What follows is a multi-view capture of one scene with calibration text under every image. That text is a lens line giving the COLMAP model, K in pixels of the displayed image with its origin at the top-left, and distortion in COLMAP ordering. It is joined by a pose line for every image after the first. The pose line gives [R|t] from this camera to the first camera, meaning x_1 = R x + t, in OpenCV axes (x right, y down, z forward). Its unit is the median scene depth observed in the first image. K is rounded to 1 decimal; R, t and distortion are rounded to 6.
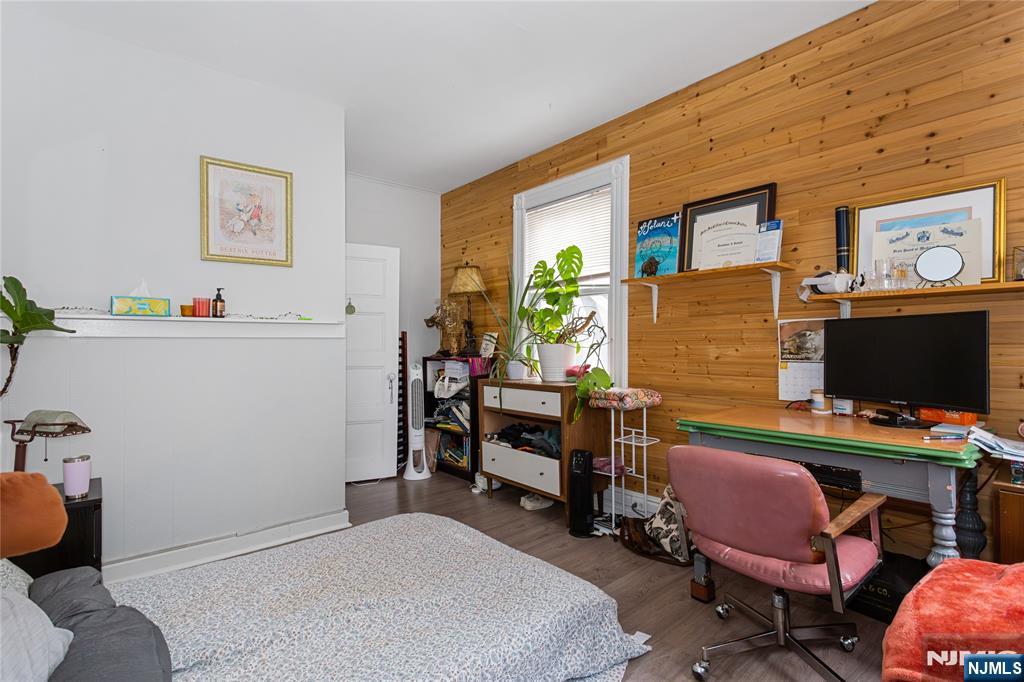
lens RADIAL K [[498.8, 0, 508.9], [0, 498.8, 342.1], [0, 0, 1]] dist [0.001134, 0.001547]
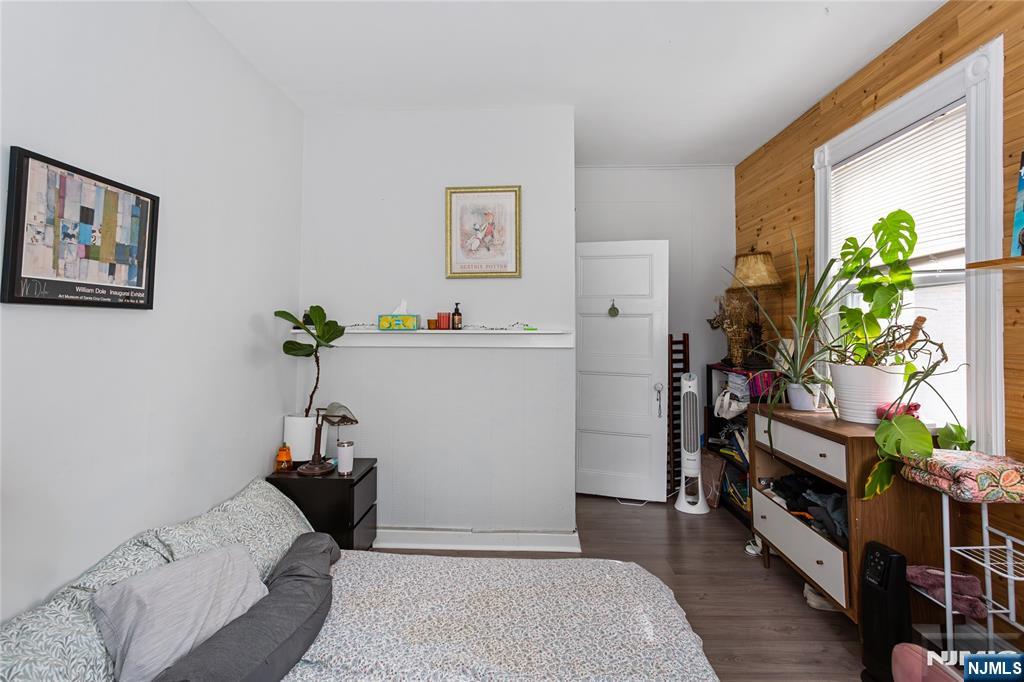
lens RADIAL K [[498.8, 0, 495.5], [0, 498.8, 315.9], [0, 0, 1]] dist [0.001134, 0.001547]
pose [[0.734102, -0.011886, -0.678935, 0.198391], [-0.003505, 0.999767, -0.021292, -0.047211], [0.679030, 0.018010, 0.733890, 0.206358]]
